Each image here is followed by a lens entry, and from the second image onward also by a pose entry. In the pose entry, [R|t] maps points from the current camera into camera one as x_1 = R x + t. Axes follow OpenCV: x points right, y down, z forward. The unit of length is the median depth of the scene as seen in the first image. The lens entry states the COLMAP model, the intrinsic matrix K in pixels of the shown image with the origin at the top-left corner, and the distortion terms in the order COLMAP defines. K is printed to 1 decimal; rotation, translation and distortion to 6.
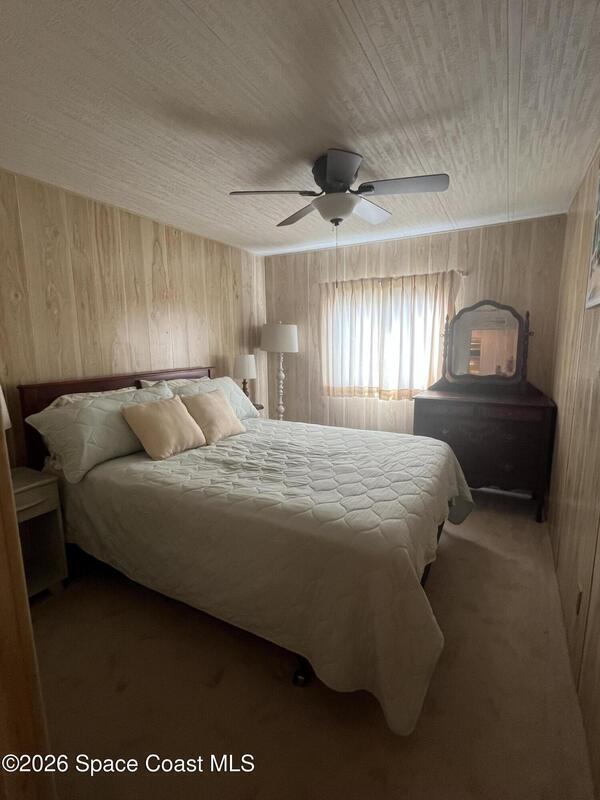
lens RADIAL K [[372.8, 0, 305.7], [0, 372.8, 398.7], [0, 0, 1]] dist [0.003210, 0.000367]
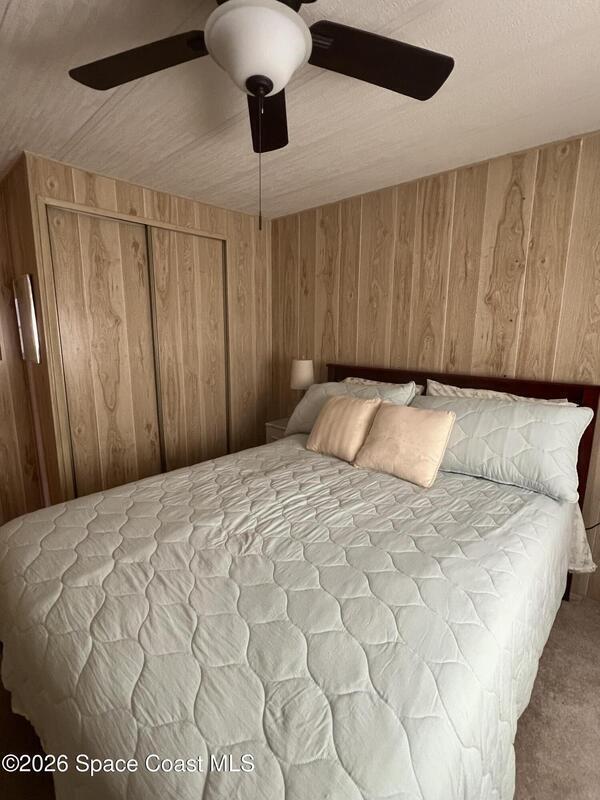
lens RADIAL K [[372.8, 0, 300.9], [0, 372.8, 396.8], [0, 0, 1]] dist [0.003210, 0.000367]
pose [[0.716709, 0.128685, -0.685396, -0.061027], [-0.117677, 0.991050, 0.063019, -0.015085], [0.687372, 0.035489, 0.725438, 0.097691]]
